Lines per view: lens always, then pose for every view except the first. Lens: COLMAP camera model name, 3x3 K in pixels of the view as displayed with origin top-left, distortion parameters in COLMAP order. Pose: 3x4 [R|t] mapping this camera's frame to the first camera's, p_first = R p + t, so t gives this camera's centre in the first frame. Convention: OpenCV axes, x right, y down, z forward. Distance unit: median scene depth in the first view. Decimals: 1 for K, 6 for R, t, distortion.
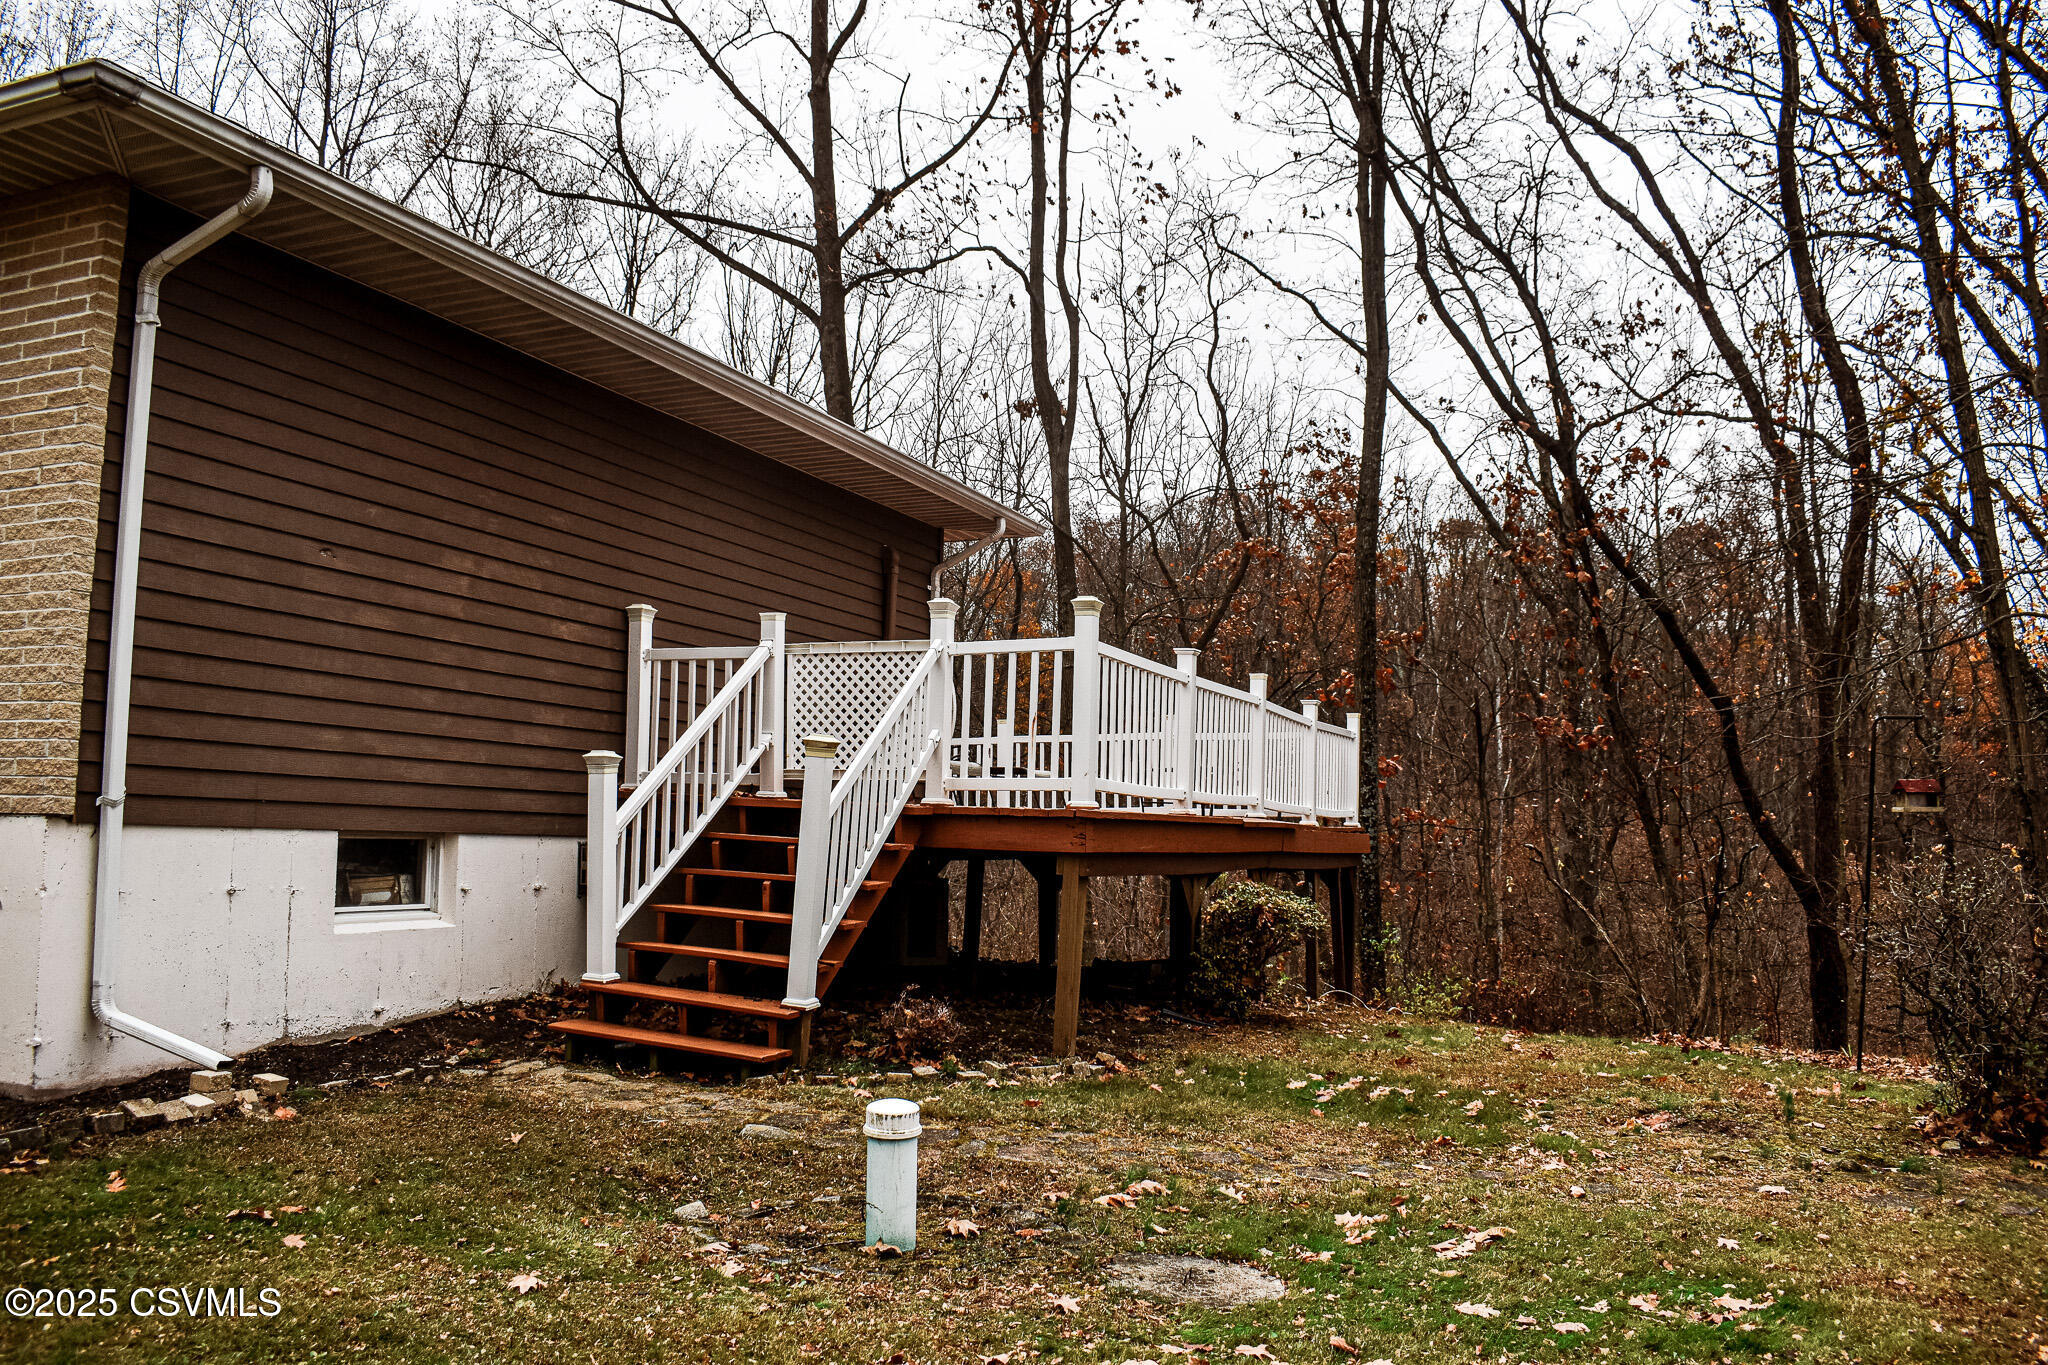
lens RADIAL K [[1627.7, 0, 1032.2], [0, 1627.7, 692.5], [0, 0, 1]] dist [-0.096484, 0.015056]
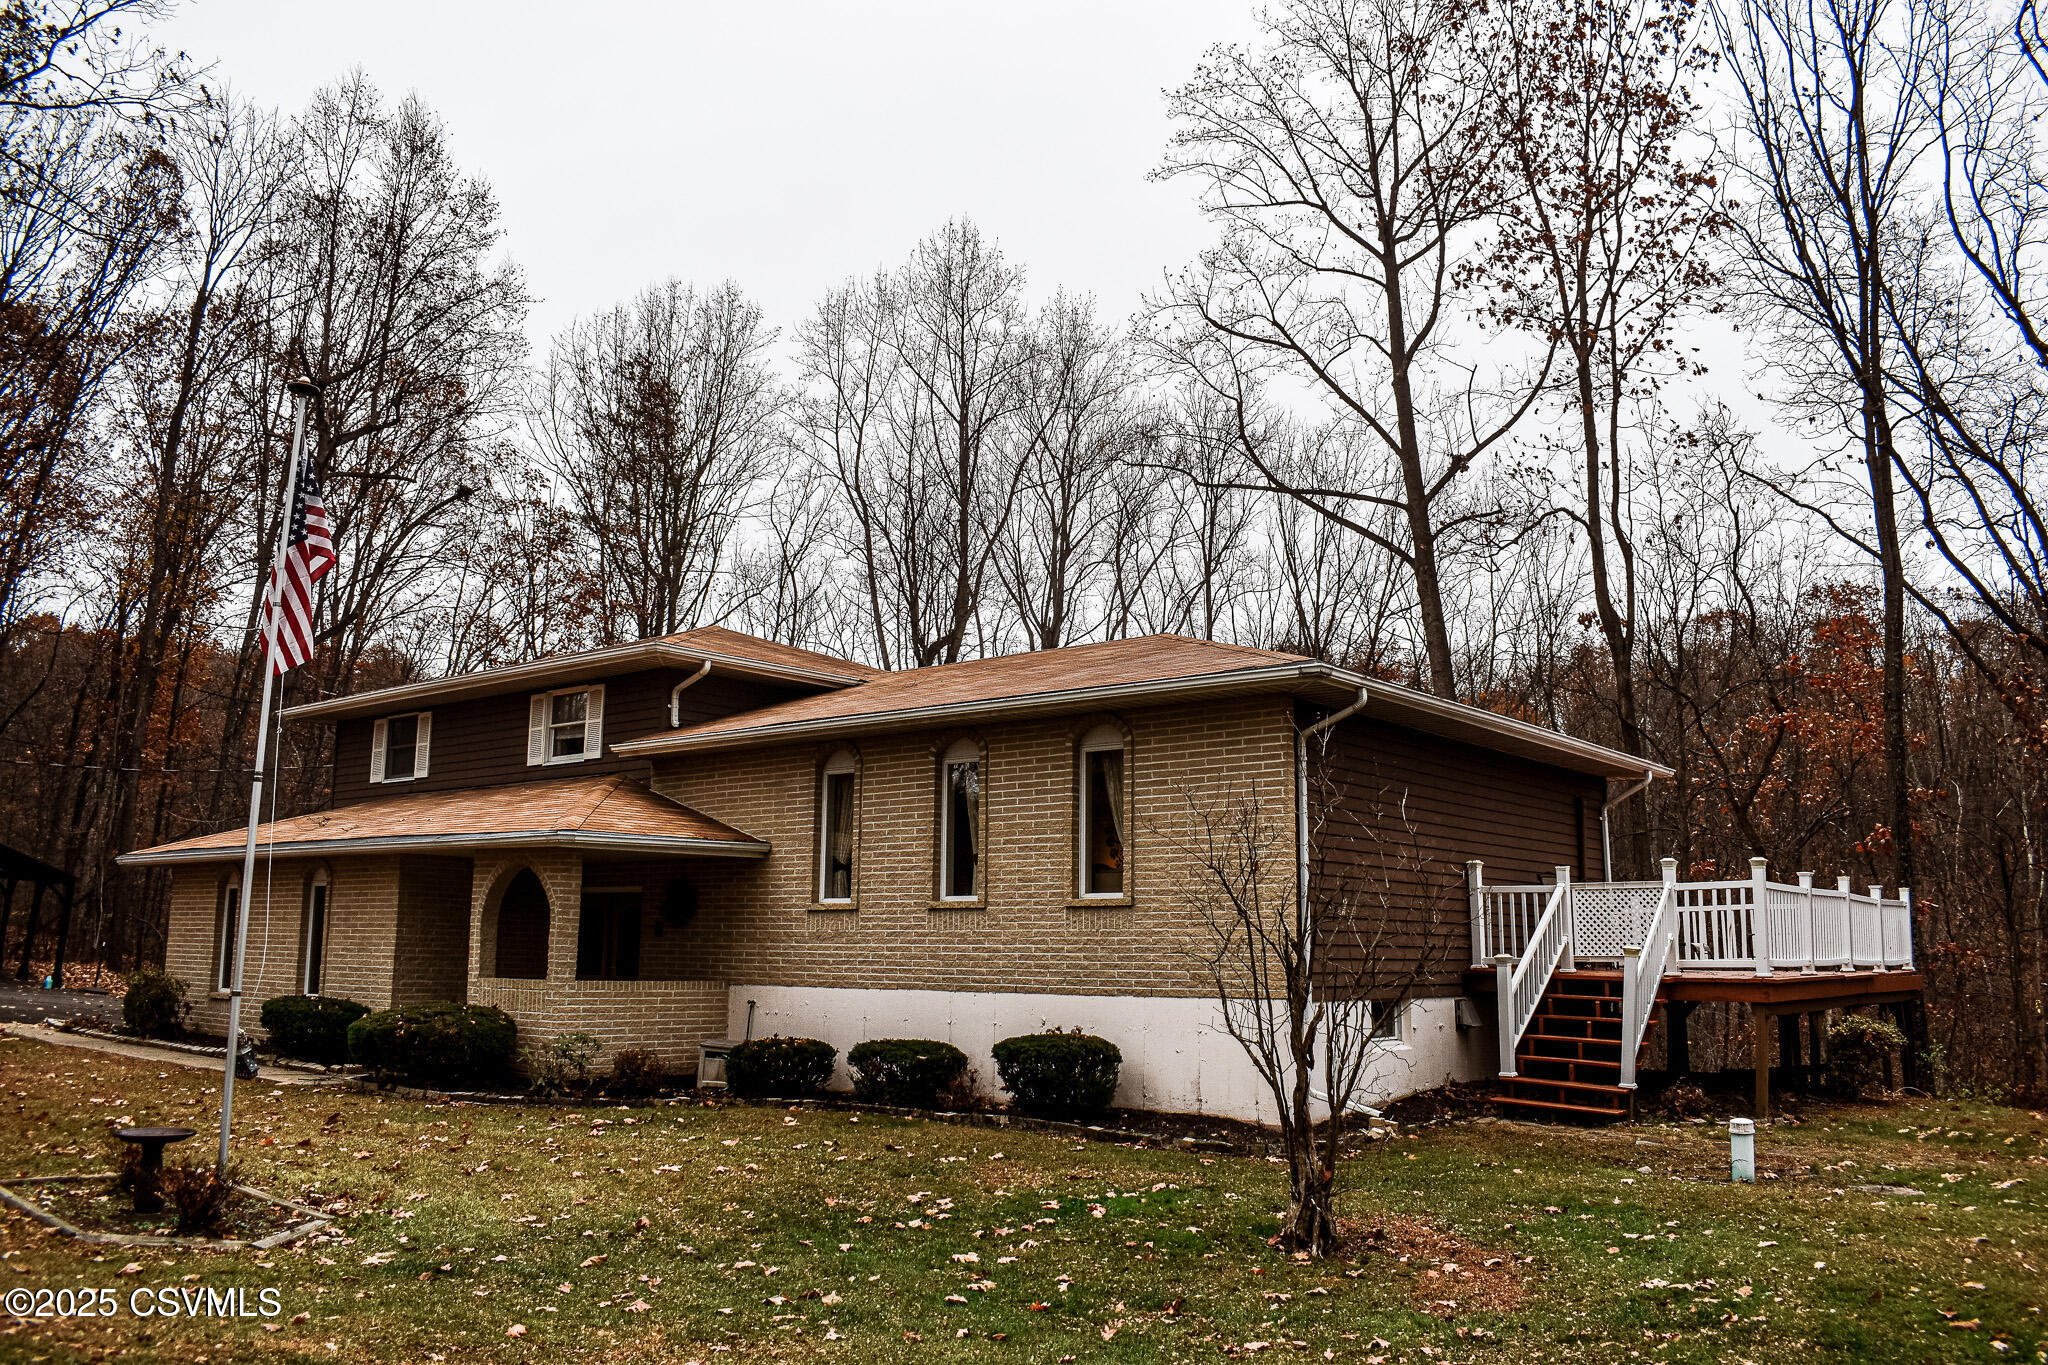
lens RADIAL K [[1627.7, 0, 1023.0], [0, 1627.7, 670.8], [0, 0, 1]] dist [-0.096484, 0.015056]
pose [[0.957851, -0.058041, -0.281339, -0.081300], [0.033463, 0.995252, -0.091393, -0.044997], [0.285308, 0.078127, 0.955246, -0.317009]]
